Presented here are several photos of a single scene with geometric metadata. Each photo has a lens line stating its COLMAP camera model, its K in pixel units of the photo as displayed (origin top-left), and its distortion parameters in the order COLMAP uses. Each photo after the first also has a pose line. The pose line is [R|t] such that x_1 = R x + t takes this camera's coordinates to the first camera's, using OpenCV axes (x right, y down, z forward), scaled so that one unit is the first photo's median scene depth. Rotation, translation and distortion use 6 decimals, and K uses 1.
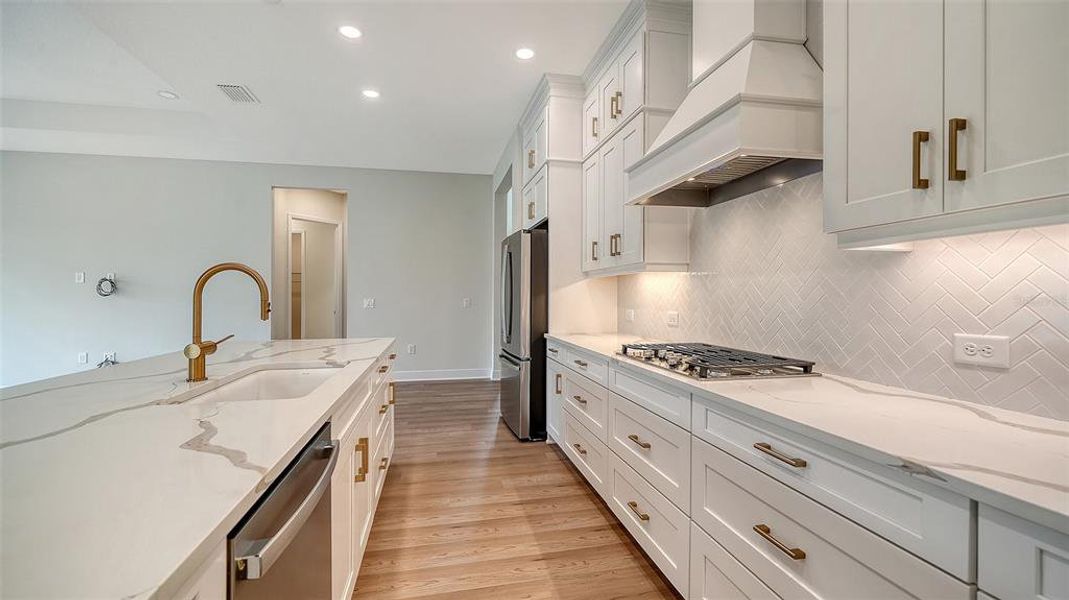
lens RADIAL K [[434.6, 0, 530.5], [0, 434.6, 294.5], [0, 0, 1]] dist [0.000068, -0.000001]
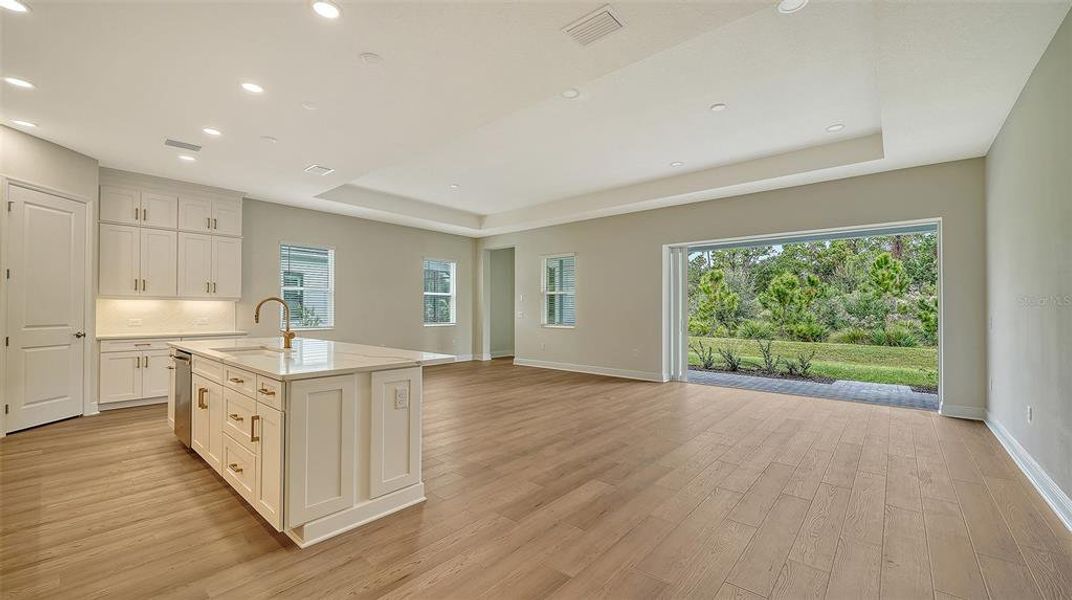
lens RADIAL K [[413.0, 0, 536.0], [0, 413.0, 300.0], [0, 0, 1]] dist [0.001176, 0.000230]
pose [[-0.792695, -0.001362, -0.609617, -0.328540], [0.001882, 0.999987, -0.004682, -0.022335], [0.609615, -0.004859, -0.792683, 2.459660]]
